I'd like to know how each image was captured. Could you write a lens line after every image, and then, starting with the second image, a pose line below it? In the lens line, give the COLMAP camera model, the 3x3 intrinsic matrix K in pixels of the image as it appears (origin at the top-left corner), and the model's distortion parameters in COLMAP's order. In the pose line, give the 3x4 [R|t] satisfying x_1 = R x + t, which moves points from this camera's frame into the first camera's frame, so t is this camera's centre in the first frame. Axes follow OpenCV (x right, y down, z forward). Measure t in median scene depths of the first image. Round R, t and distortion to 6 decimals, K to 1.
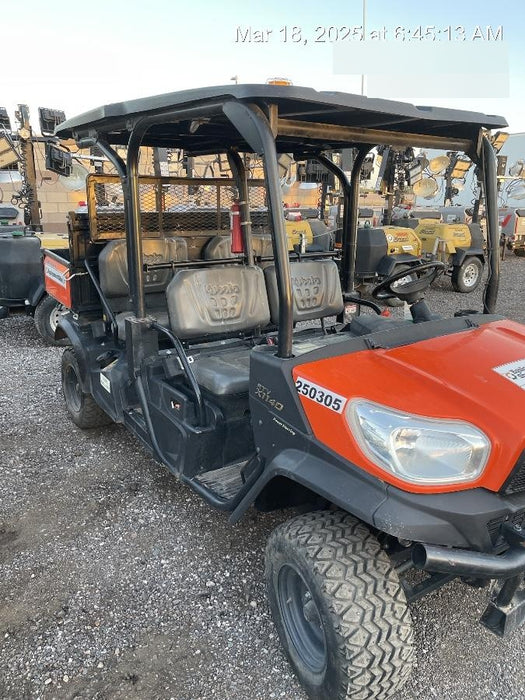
lens RADIAL K [[529.2, 0, 262.8], [0, 529.2, 356.6], [0, 0, 1]] dist [0.051157, 0.001174]
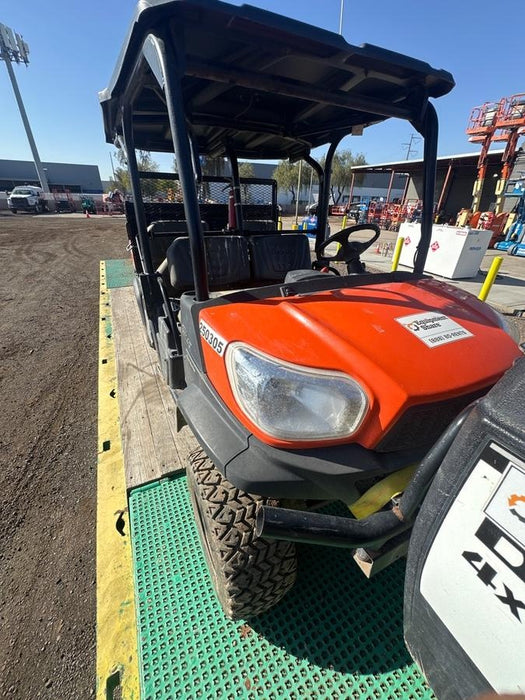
lens RADIAL K [[283.2, 0, 264.8], [0, 283.2, 349.3], [0, 0, 1]] dist [0.001009, -0.000054]
pose [[0.985943, 0.060451, -0.155766, 0.290471], [-0.039049, 0.989806, 0.136967, 0.016532], [0.162458, -0.128959, 0.978252, 0.464456]]
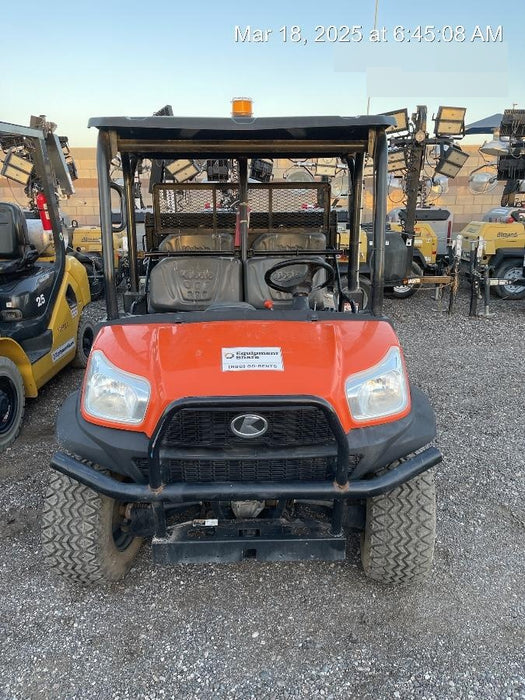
lens RADIAL K [[548.7, 0, 262.3], [0, 548.7, 350.4], [0, 0, 1]] dist [0.007794, 0.002143]
pose [[0.836580, 0.133128, -0.531424, 1.180505], [-0.144245, 0.989324, 0.020762, -0.009349], [0.528515, 0.059286, 0.846851, 0.051816]]
